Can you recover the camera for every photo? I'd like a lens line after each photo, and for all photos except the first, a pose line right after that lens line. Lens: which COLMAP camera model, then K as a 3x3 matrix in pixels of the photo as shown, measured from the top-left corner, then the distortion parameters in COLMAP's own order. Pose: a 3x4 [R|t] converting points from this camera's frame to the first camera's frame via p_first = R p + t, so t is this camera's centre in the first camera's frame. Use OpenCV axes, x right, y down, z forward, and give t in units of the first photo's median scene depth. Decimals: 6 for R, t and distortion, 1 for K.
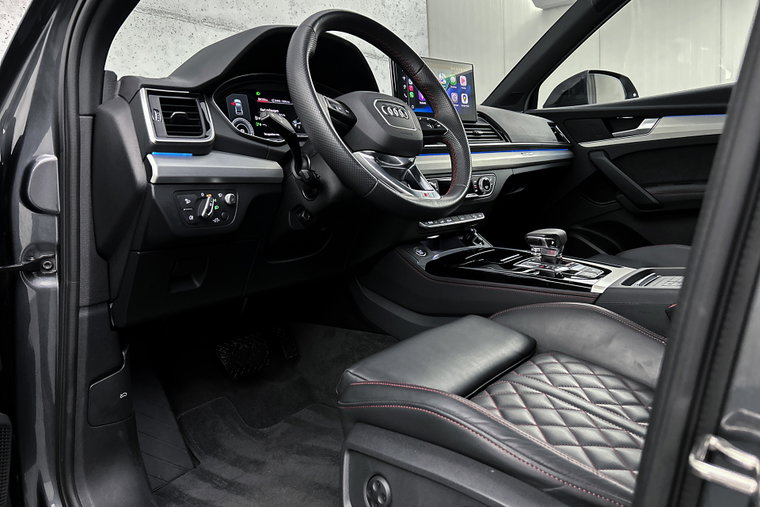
lens RADIAL K [[582.4, 0, 380.4], [0, 582.4, 258.0], [0, 0, 1]] dist [0.051585, -0.064354]
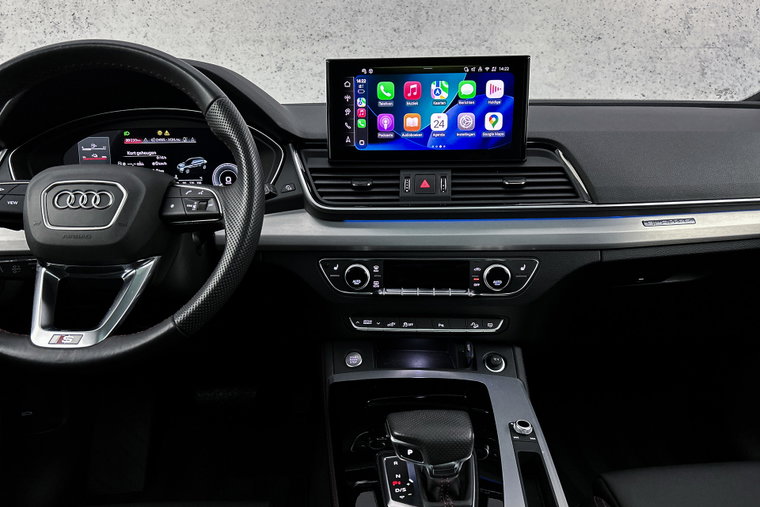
lens RADIAL K [[582.4, 0, 377.2], [0, 582.4, 261.5], [0, 0, 1]] dist [0.051585, -0.064354]
pose [[0.672444, 0.225389, -0.704995, 0.543689], [-0.122244, 0.973246, 0.194550, -0.258431], [0.729983, -0.044643, 0.682006, 0.573217]]
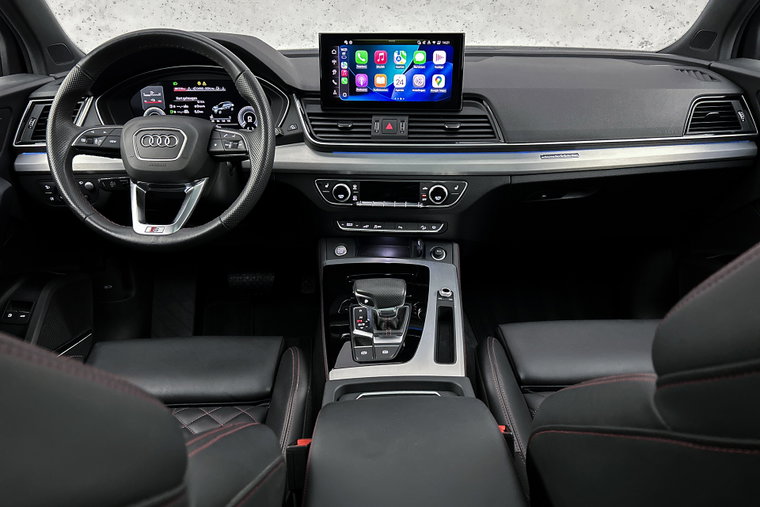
lens RADIAL K [[582.4, 0, 380.1], [0, 582.4, 267.4], [0, 0, 1]] dist [0.051585, -0.064354]
pose [[0.651496, 0.348900, -0.673664, 0.778505], [-0.128942, 0.925978, 0.354878, -0.338239], [0.747615, -0.144338, 0.648258, 0.427686]]
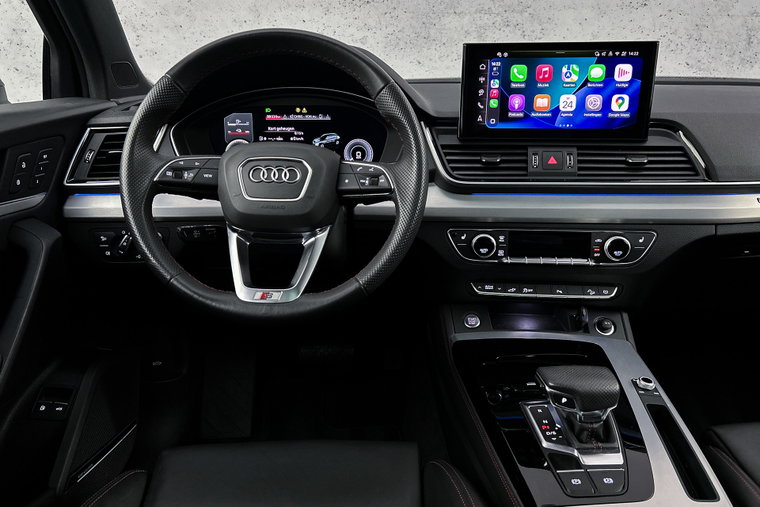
lens RADIAL K [[582.4, 0, 375.8], [0, 582.4, 260.1], [0, 0, 1]] dist [0.051585, -0.064354]
pose [[0.647924, 0.274980, -0.710339, 0.499934], [-0.131803, 0.958970, 0.251006, -0.256957], [0.750215, -0.069008, 0.657583, 0.433029]]
